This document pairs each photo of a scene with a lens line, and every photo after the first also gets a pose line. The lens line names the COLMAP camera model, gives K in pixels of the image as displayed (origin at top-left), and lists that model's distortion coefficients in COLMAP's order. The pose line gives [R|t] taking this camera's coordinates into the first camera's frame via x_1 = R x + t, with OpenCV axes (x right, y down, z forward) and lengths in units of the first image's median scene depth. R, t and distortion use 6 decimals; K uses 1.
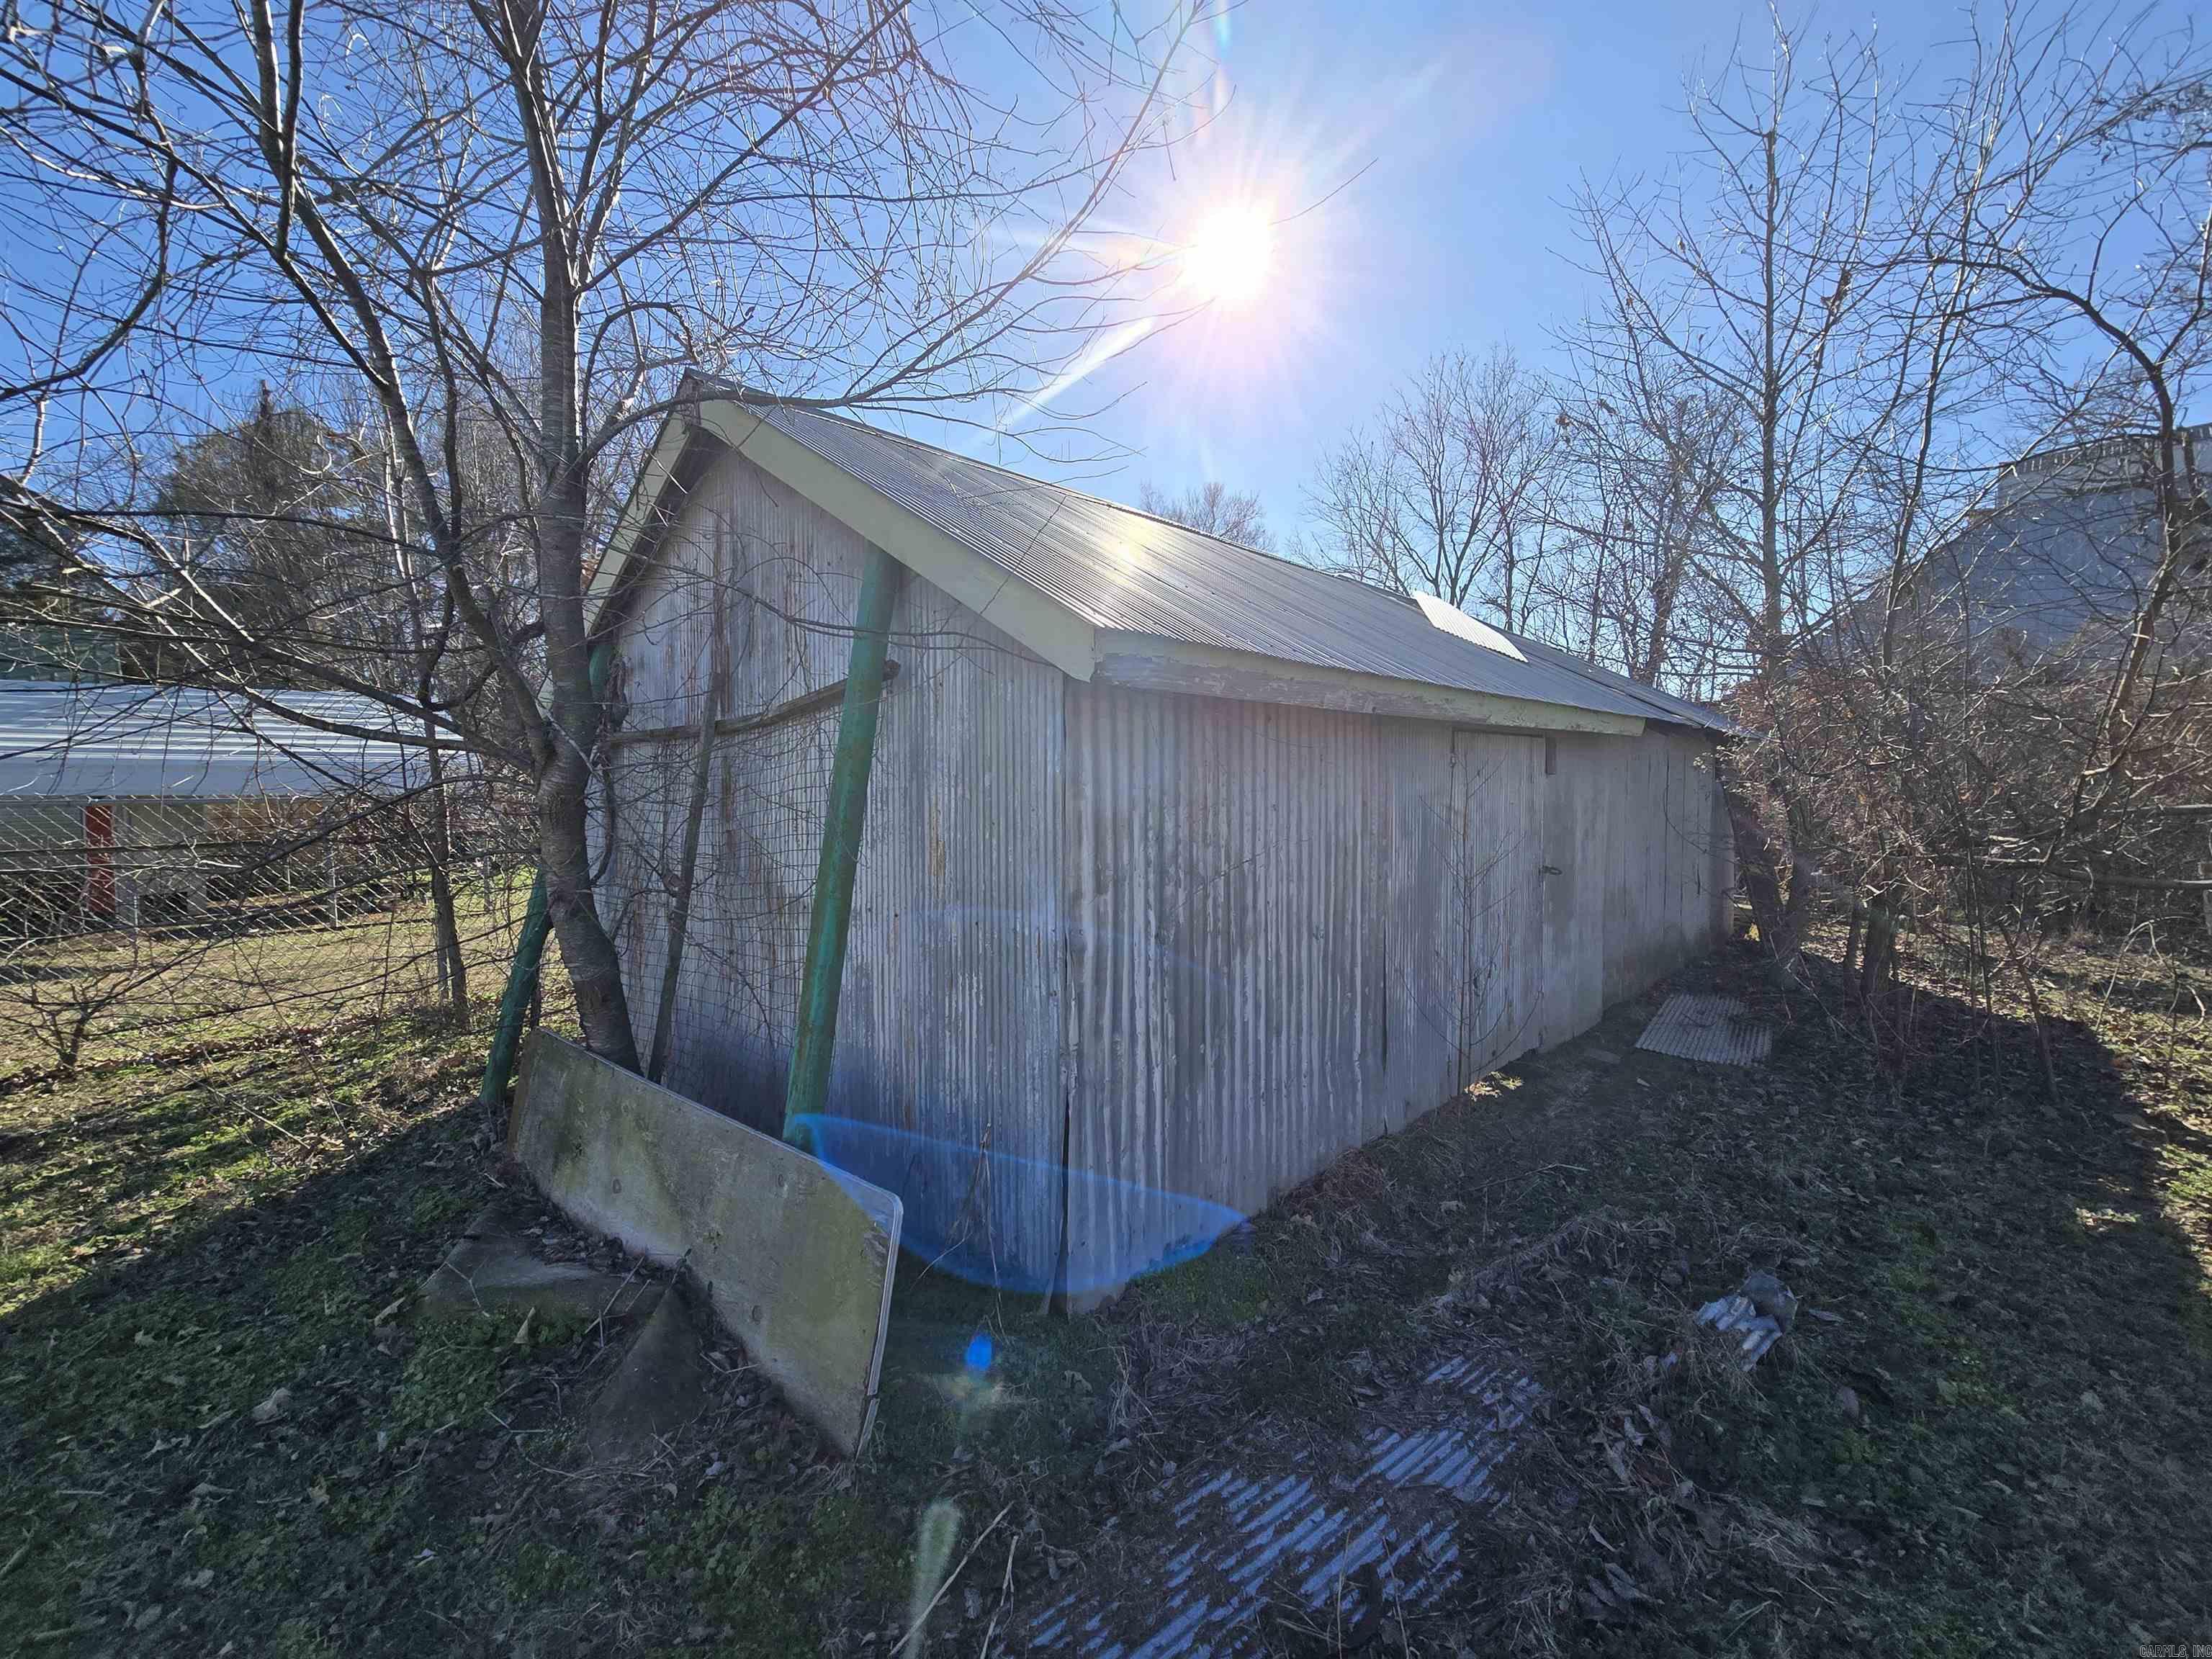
lens RADIAL K [[892.9, 0, 1112.4], [0, 892.9, 827.8], [0, 0, 1]] dist [-0.001068, 0.000379]
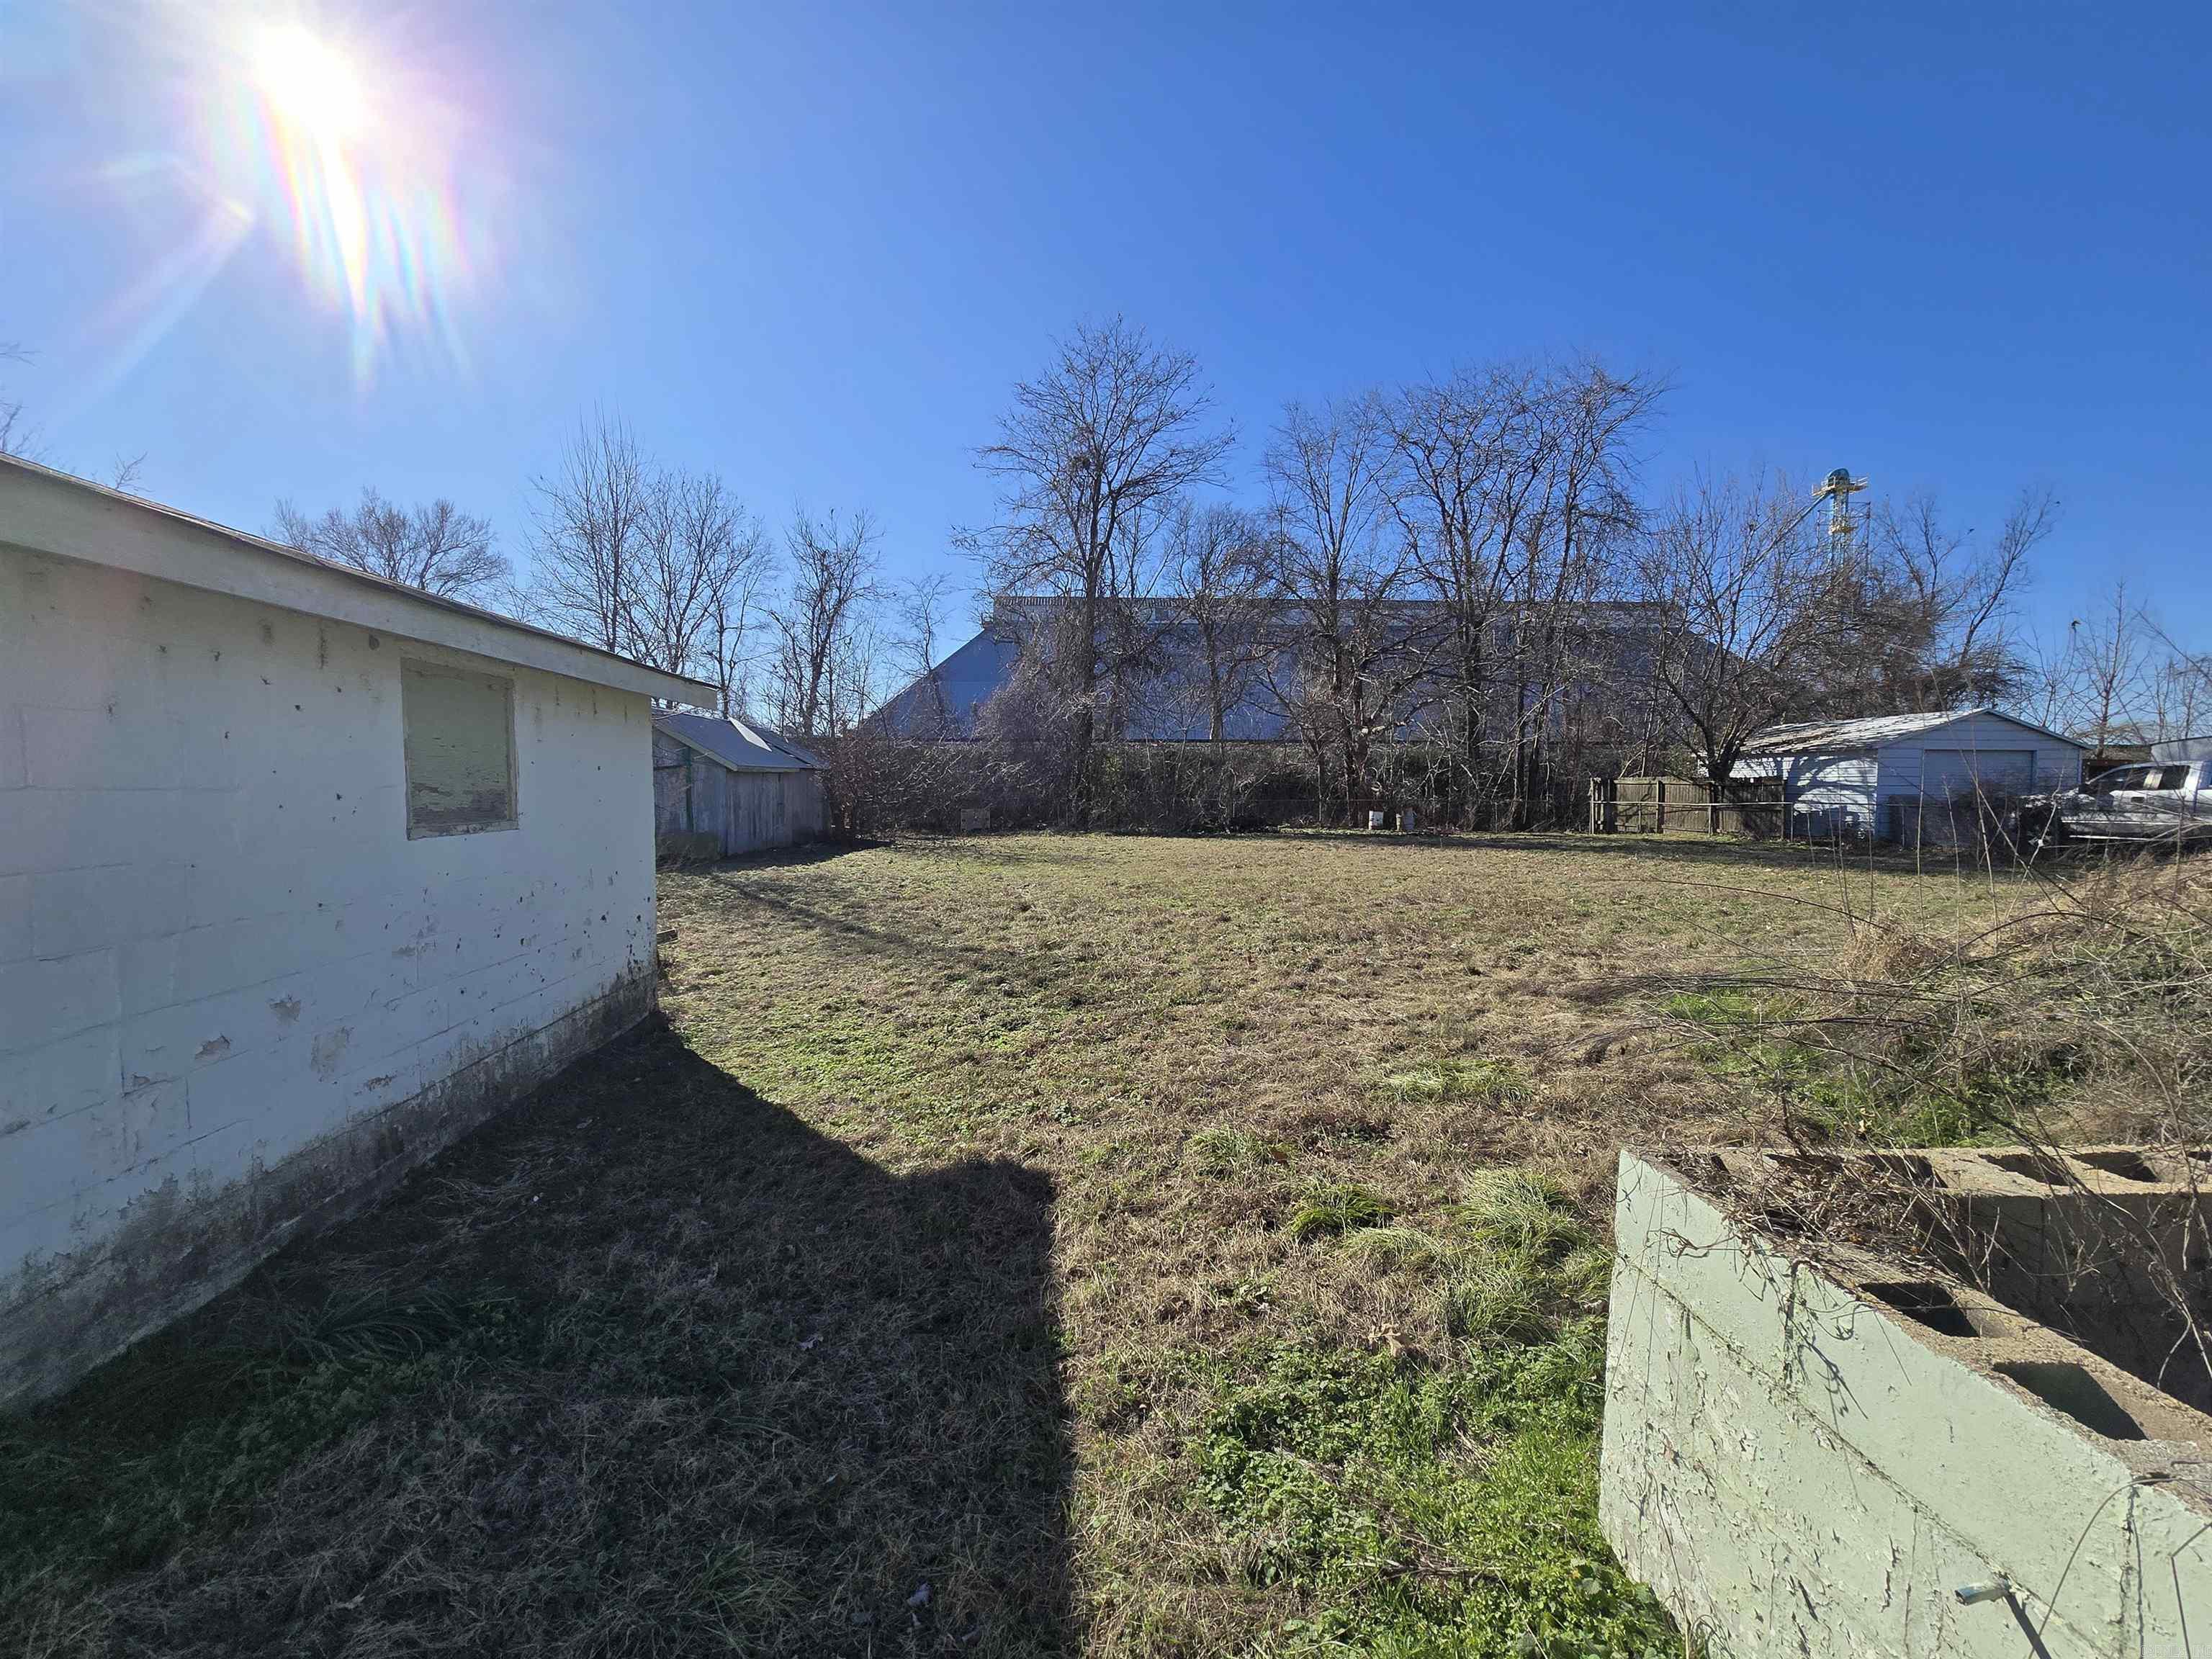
lens RADIAL K [[905.0, 0, 1106.0], [0, 905.0, 829.5], [0, 0, 1]] dist [-0.002302, 0.000572]
pose [[0.663093, -0.029260, 0.747965, -0.272411], [0.025493, 0.999539, 0.016501, 0.021984], [-0.748103, 0.008126, 0.663533, -0.481772]]
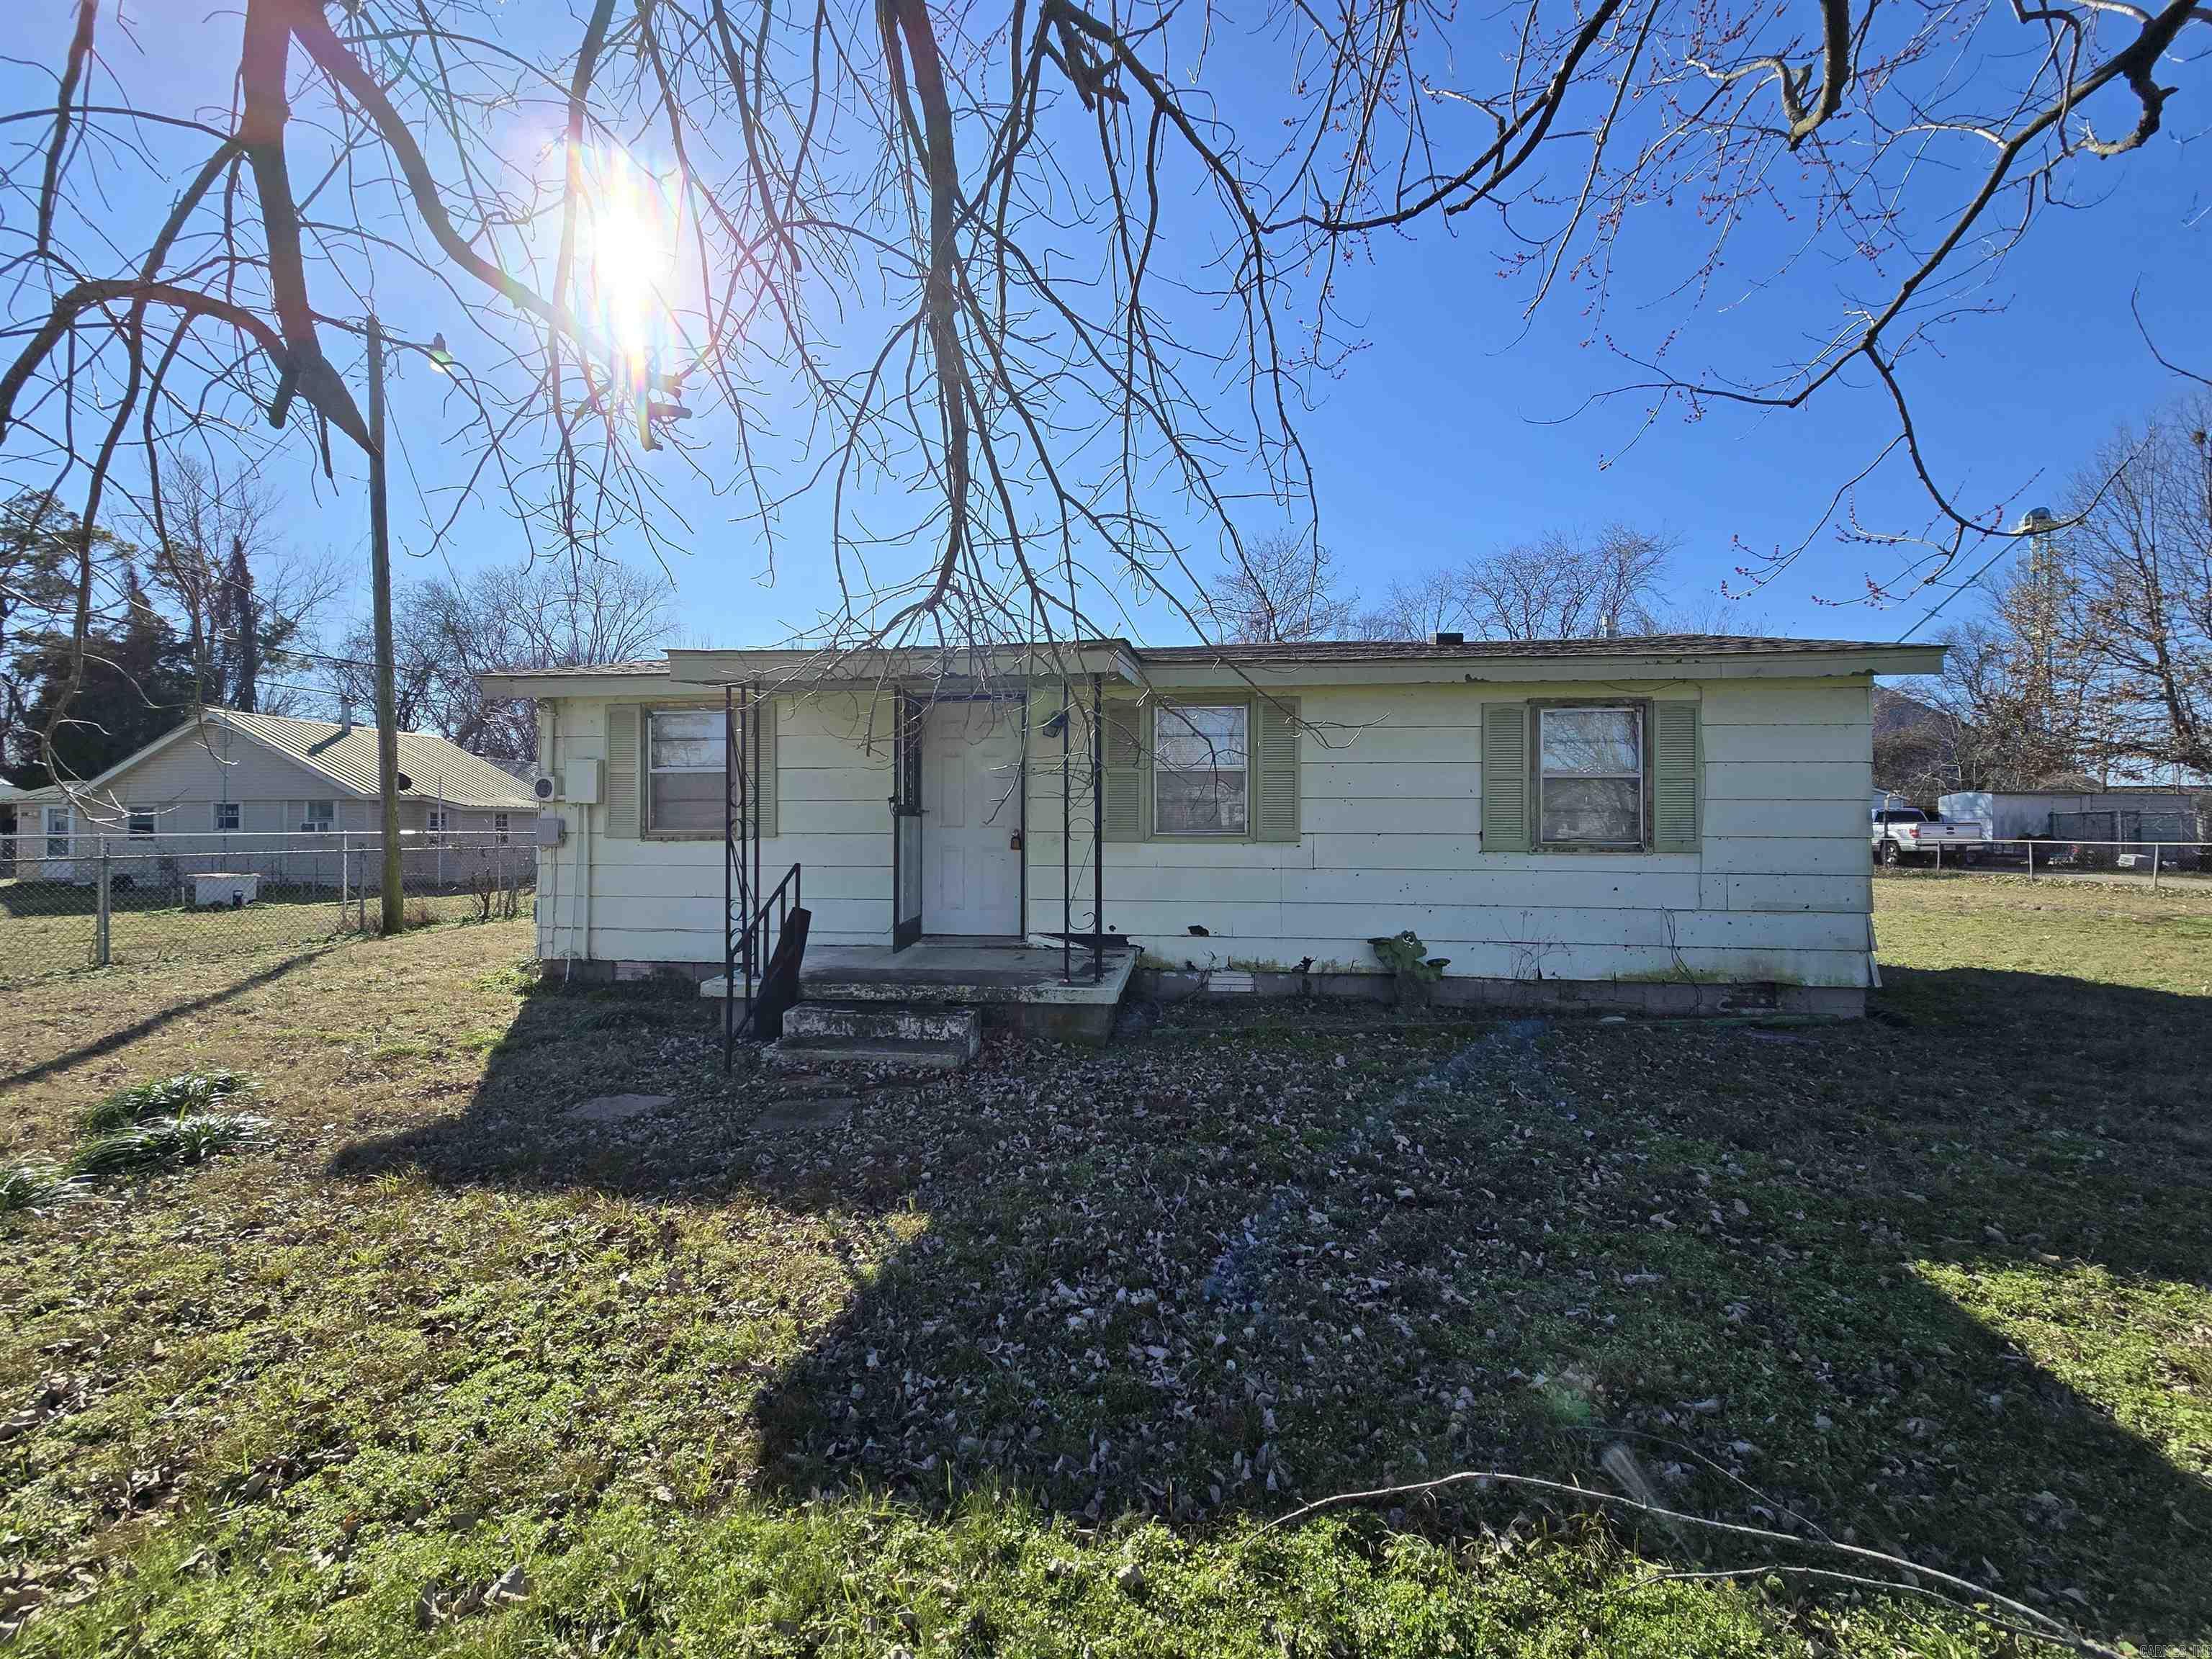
lens RADIAL K [[909.6, 0, 1097.7], [0, 909.6, 827.4], [0, 0, 1]] dist [-0.003202, 0.000284]
pose [[0.811015, 0.003386, 0.585016, -0.698705], [0.025853, 0.998799, -0.041622, 0.044021], [-0.584454, 0.048881, 0.809953, -0.893633]]
